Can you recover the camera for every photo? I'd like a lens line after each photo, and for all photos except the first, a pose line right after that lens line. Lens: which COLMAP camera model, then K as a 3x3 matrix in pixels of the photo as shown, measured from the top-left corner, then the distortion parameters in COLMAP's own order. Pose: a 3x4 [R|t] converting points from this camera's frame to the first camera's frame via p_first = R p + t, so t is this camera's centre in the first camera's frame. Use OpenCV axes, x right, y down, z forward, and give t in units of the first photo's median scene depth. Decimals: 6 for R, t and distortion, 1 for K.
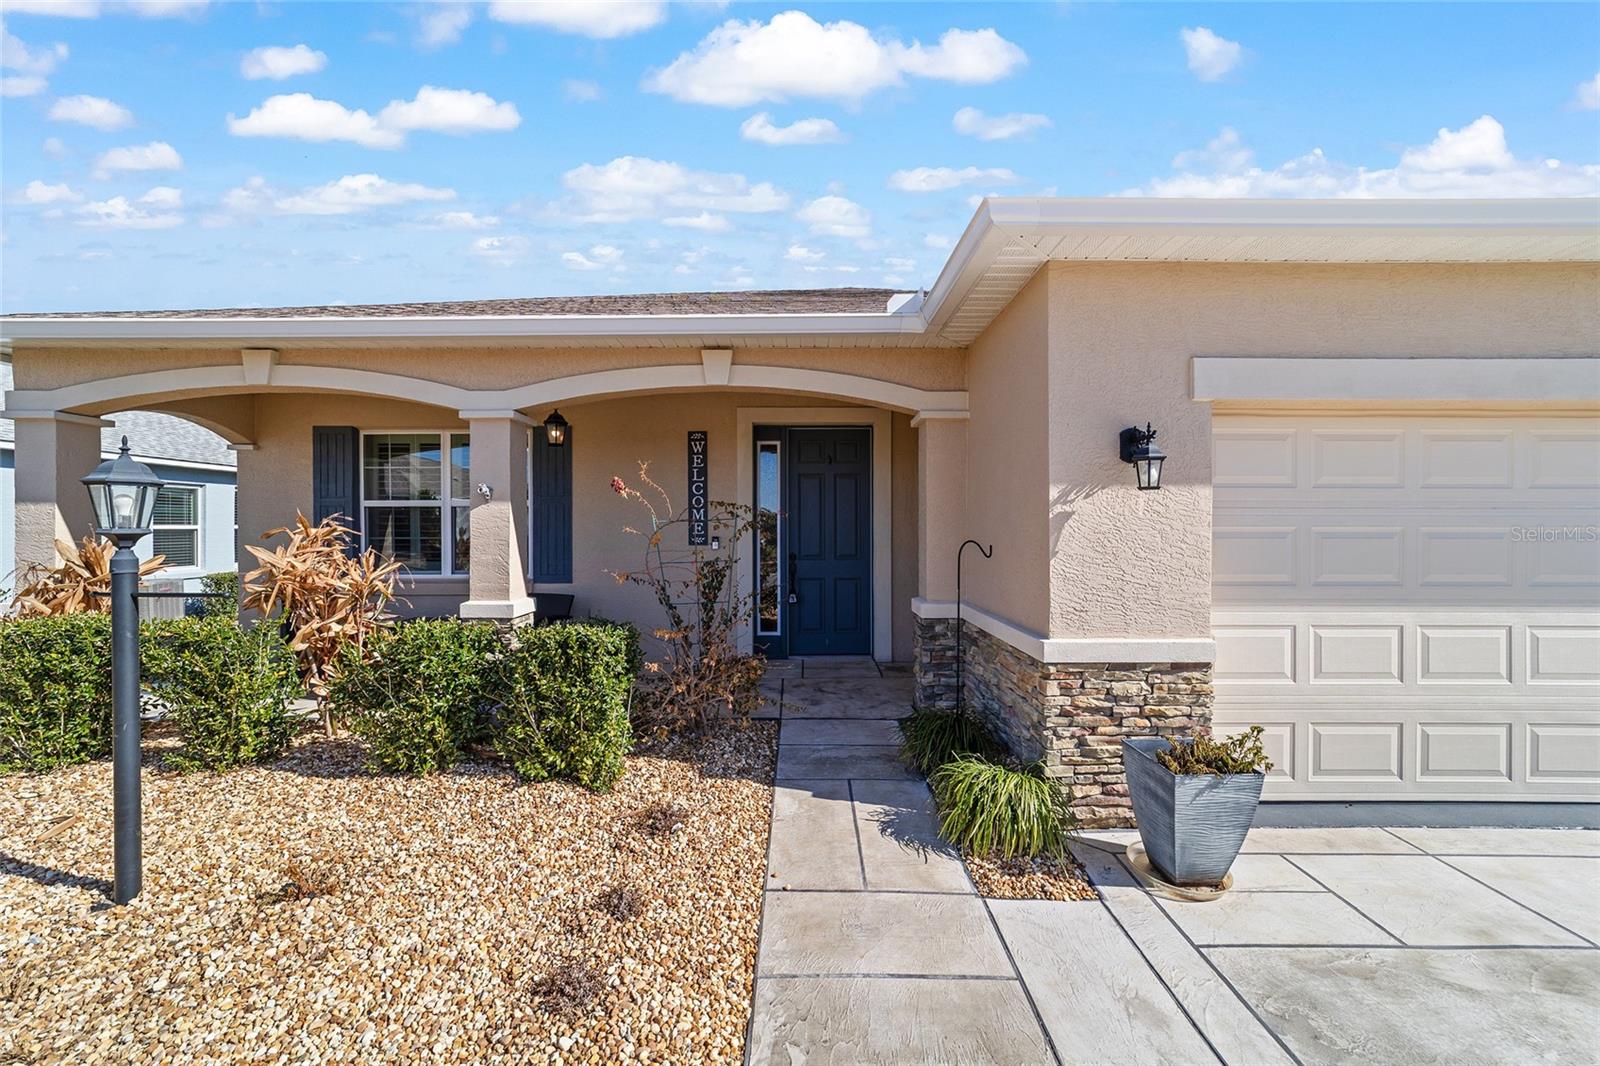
lens RADIAL K [[623.7, 0, 798.7], [0, 623.7, 527.5], [0, 0, 1]] dist [-0.018877, 0.008865]
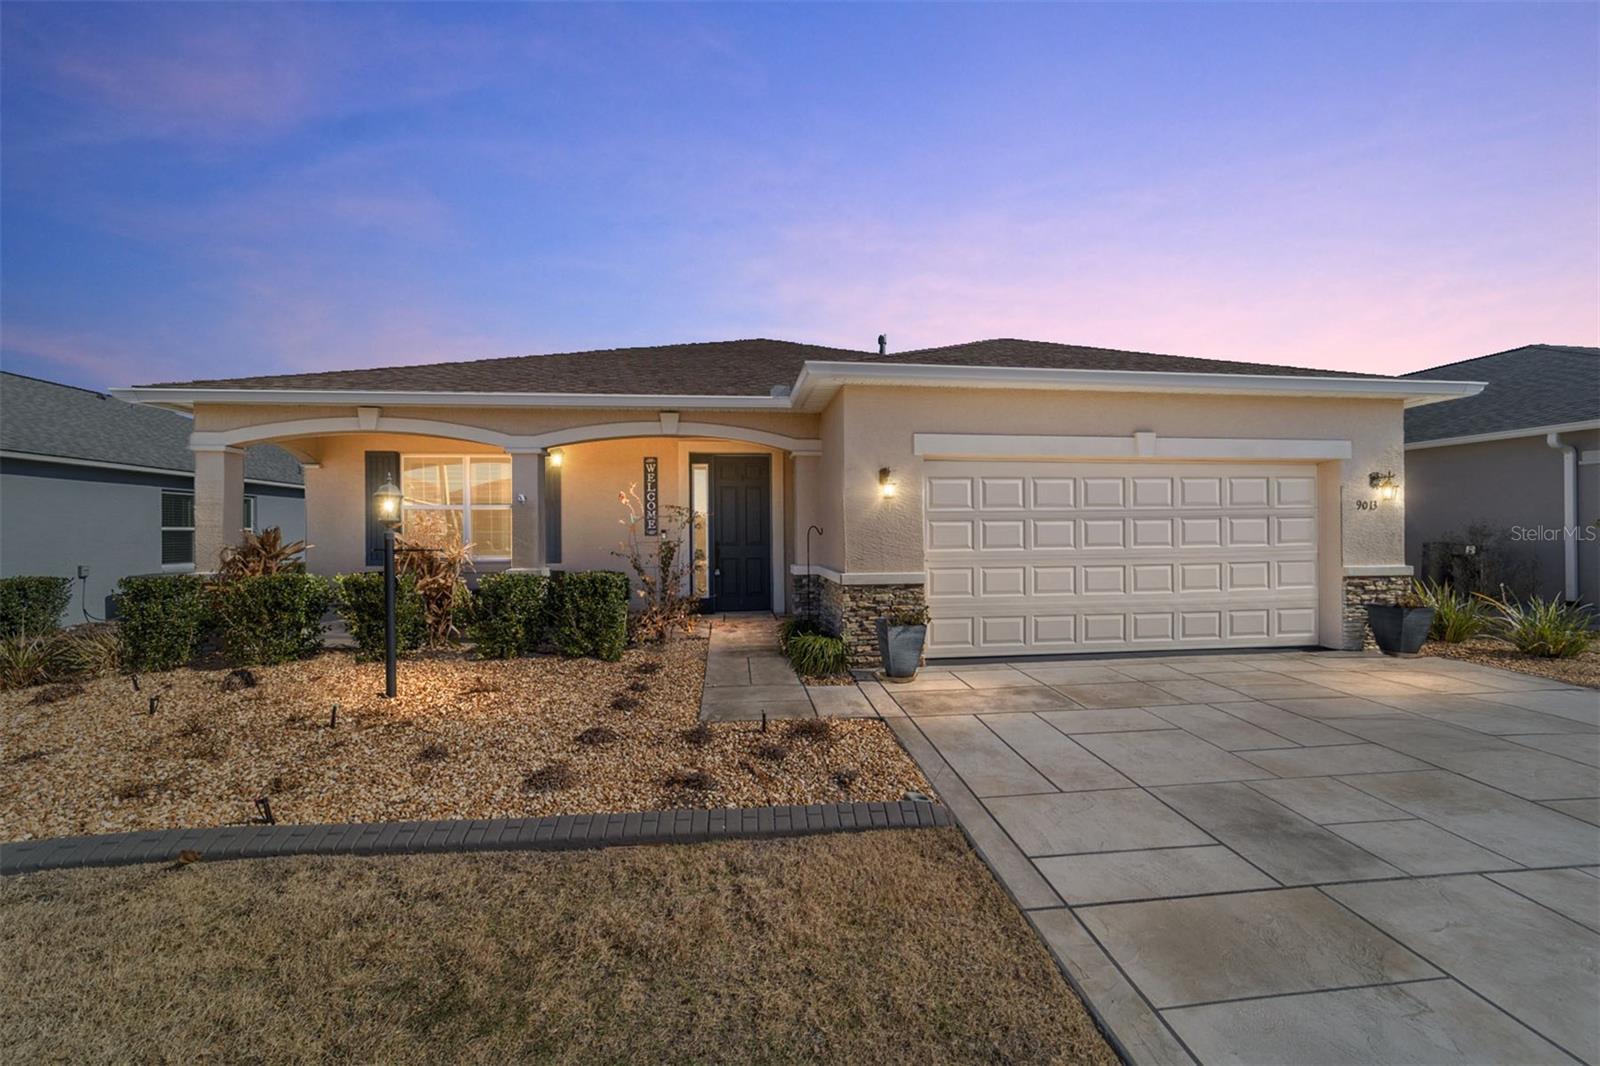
lens RADIAL K [[610.4, 0, 797.3], [0, 610.4, 529.2], [0, 0, 1]] dist [-0.018347, 0.008353]
pose [[0.993086, -0.005973, 0.117239, 0.017096], [0.006448, 0.999972, -0.003674, 0.037253], [-0.117214, 0.004405, 0.993097, -0.814508]]
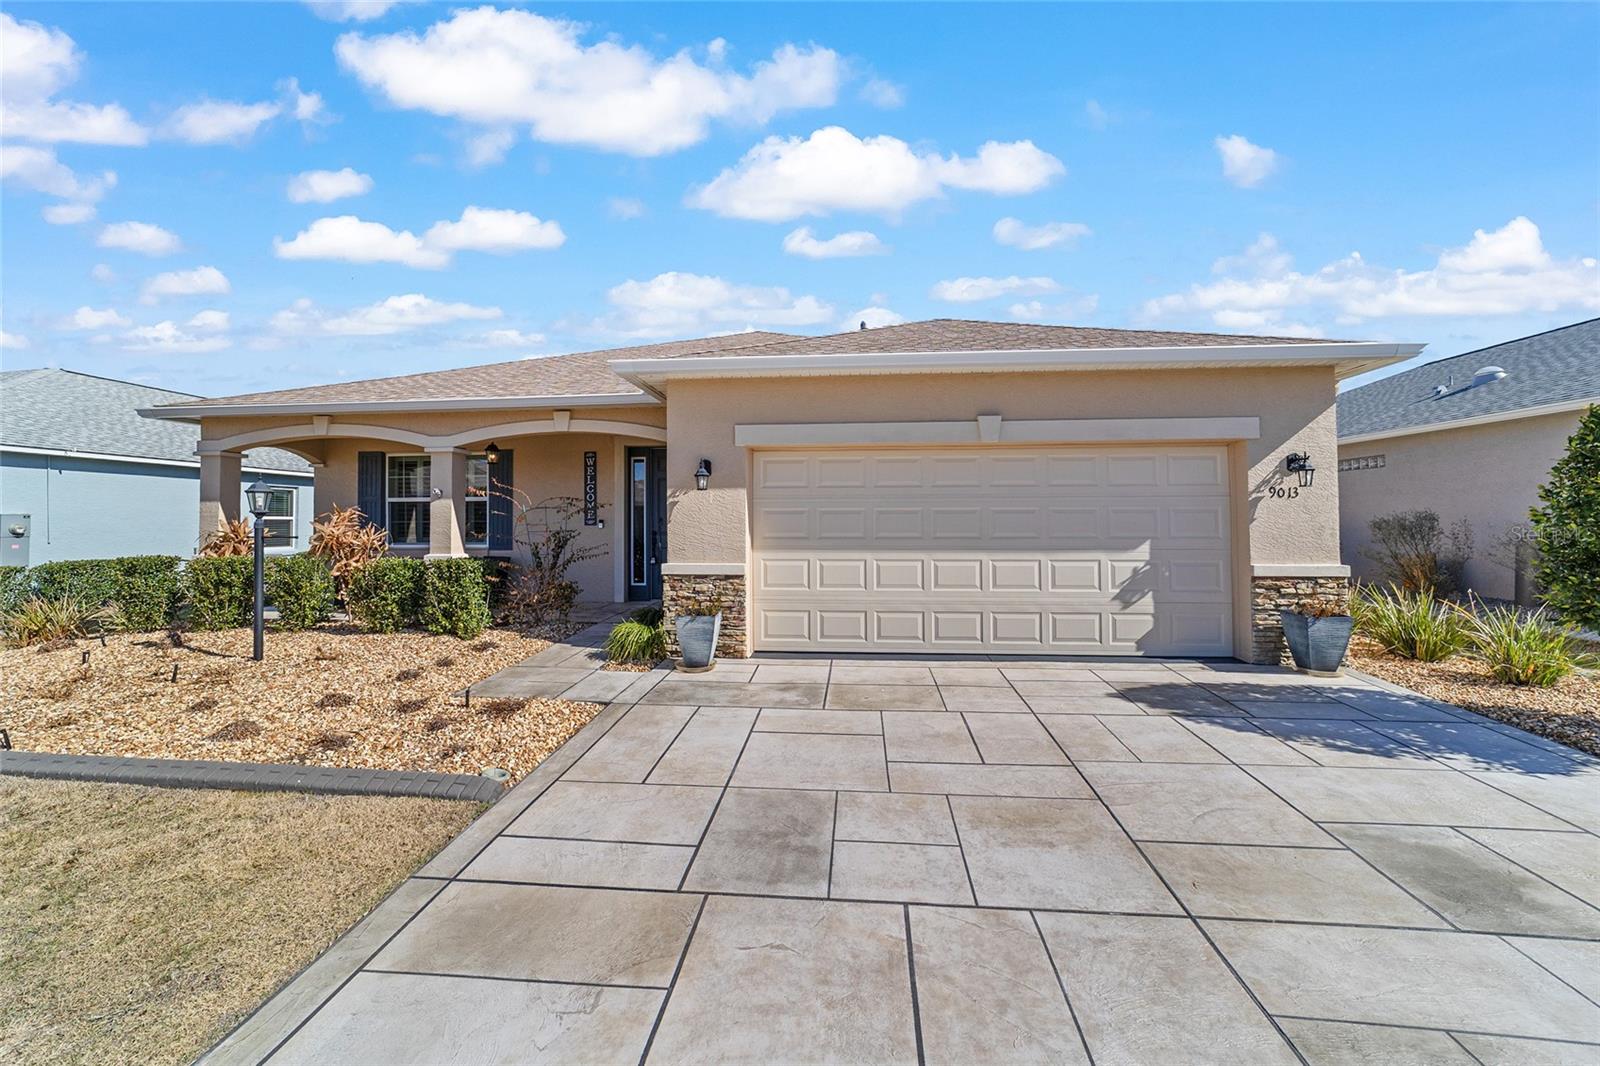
lens RADIAL K [[621.7, 0, 799.2], [0, 621.7, 503.9], [0, 0, 1]] dist [-0.018533, 0.008691]
pose [[0.996097, -0.006577, -0.088015, 0.887592], [0.004110, 0.999595, -0.028176, 0.037295], [0.088165, 0.027705, 0.995721, -0.878761]]
